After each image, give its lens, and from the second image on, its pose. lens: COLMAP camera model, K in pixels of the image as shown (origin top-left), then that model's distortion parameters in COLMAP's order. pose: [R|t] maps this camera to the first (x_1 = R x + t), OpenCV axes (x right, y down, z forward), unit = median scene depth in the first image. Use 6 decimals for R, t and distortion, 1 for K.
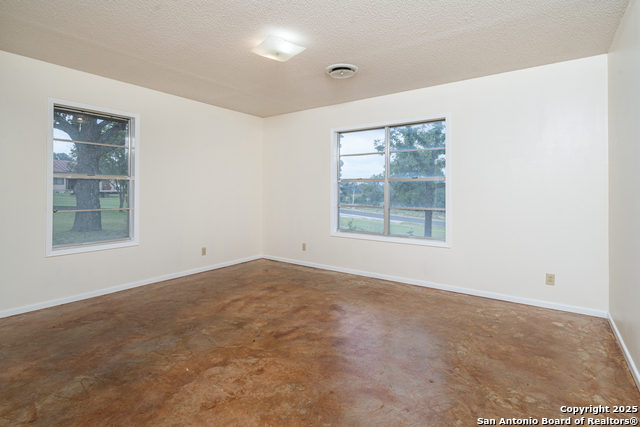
lens RADIAL K [[319.1, 0, 319.0], [0, 319.1, 195.6], [0, 0, 1]] dist [0.000665, -0.000490]
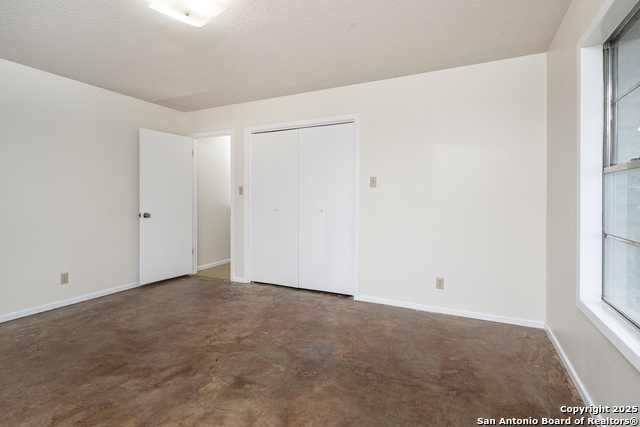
lens RADIAL K [[319.1, 0, 319.0], [0, 319.1, 195.6], [0, 0, 1]] dist [0.000665, -0.000490]
pose [[-0.986199, -0.004212, -0.165511, -0.349932], [-0.005422, 0.999962, 0.006864, -0.025763], [0.165476, 0.007667, -0.986184, 1.999539]]
